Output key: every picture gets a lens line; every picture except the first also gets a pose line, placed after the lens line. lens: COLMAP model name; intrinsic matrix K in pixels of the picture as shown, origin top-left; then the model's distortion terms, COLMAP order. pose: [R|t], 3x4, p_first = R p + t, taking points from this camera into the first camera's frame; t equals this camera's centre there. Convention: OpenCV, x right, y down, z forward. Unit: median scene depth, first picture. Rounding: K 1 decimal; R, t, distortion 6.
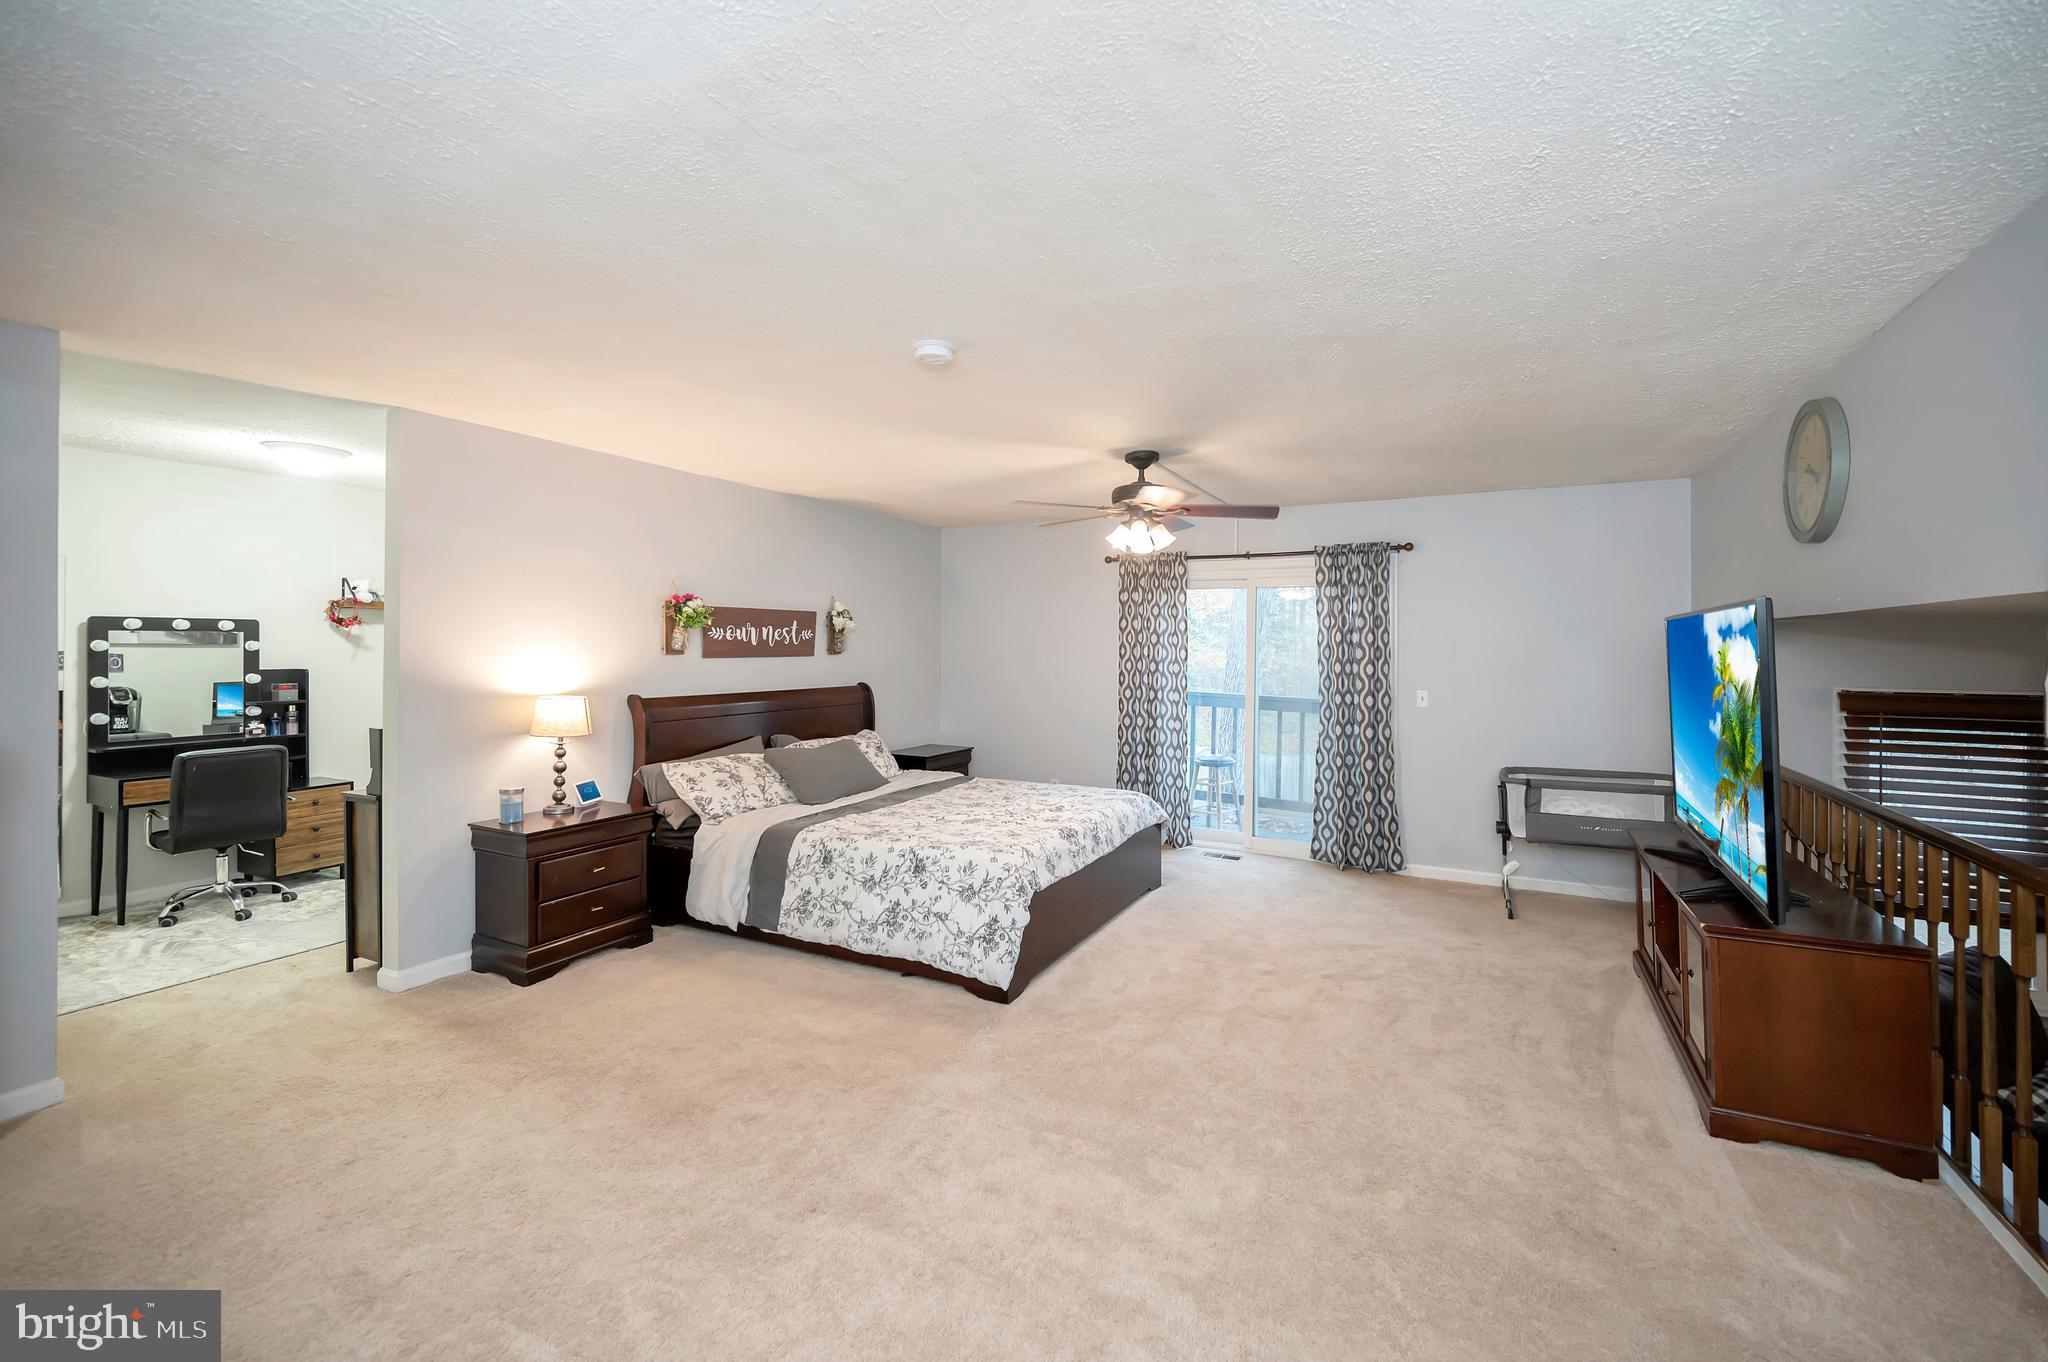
lens RADIAL K [[826.5, 0, 1036.9], [0, 826.5, 636.0], [0, 0, 1]] dist [-0.002761, -0.000035]
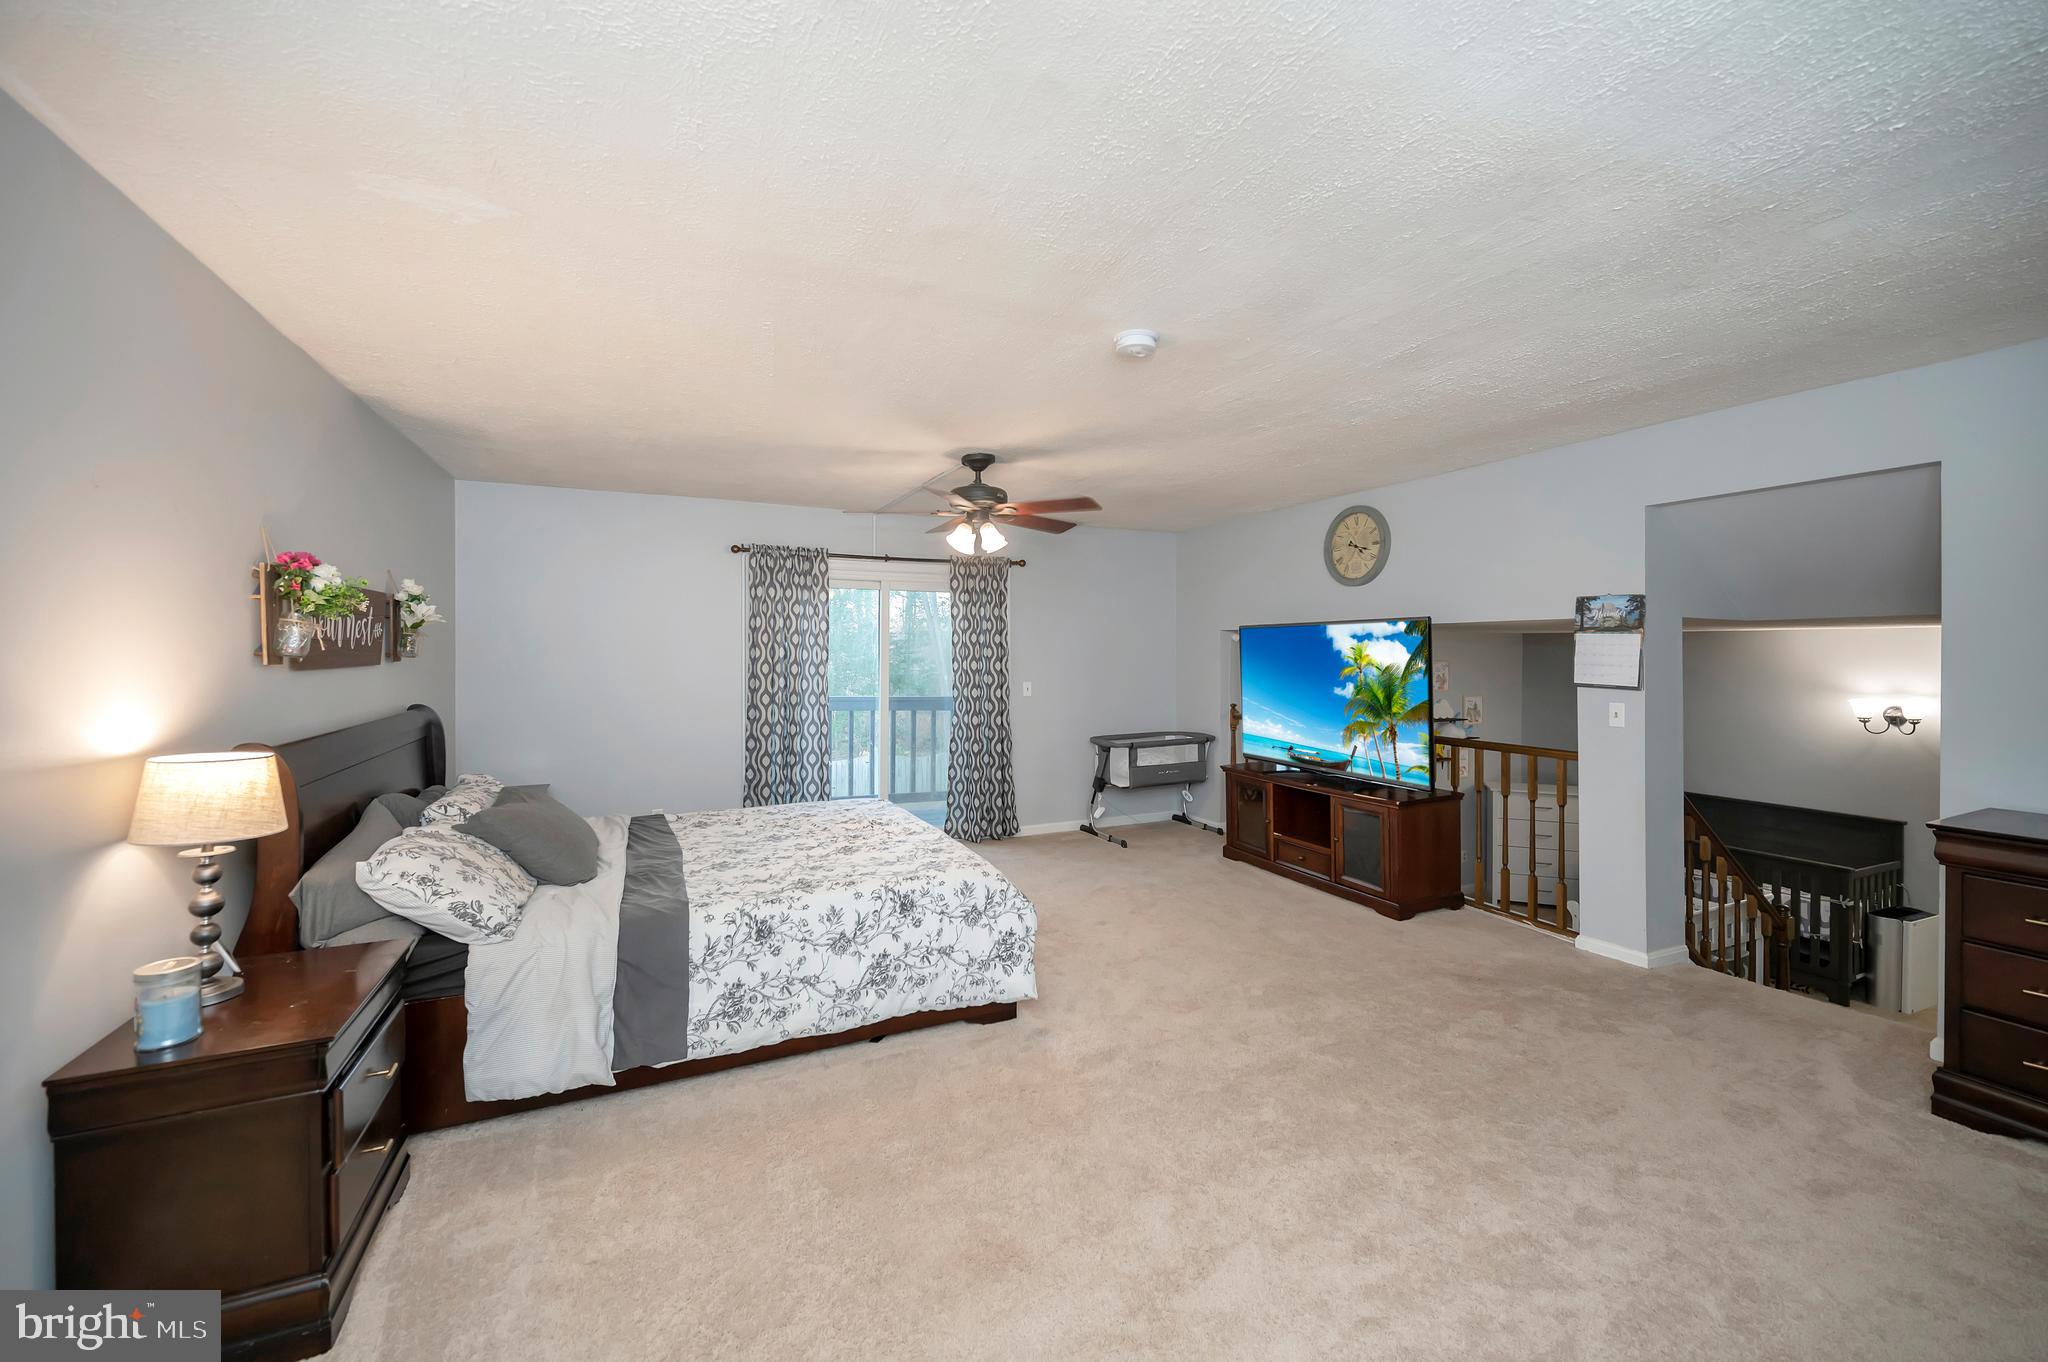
lens RADIAL K [[826.5, 0, 1029.4], [0, 826.5, 645.6], [0, 0, 1]] dist [-0.002761, -0.000035]
pose [[0.612888, -0.002484, 0.790166, -0.644762], [-0.006315, 0.999948, 0.008042, 0.002766], [-0.790145, -0.009919, 0.612840, 0.327333]]
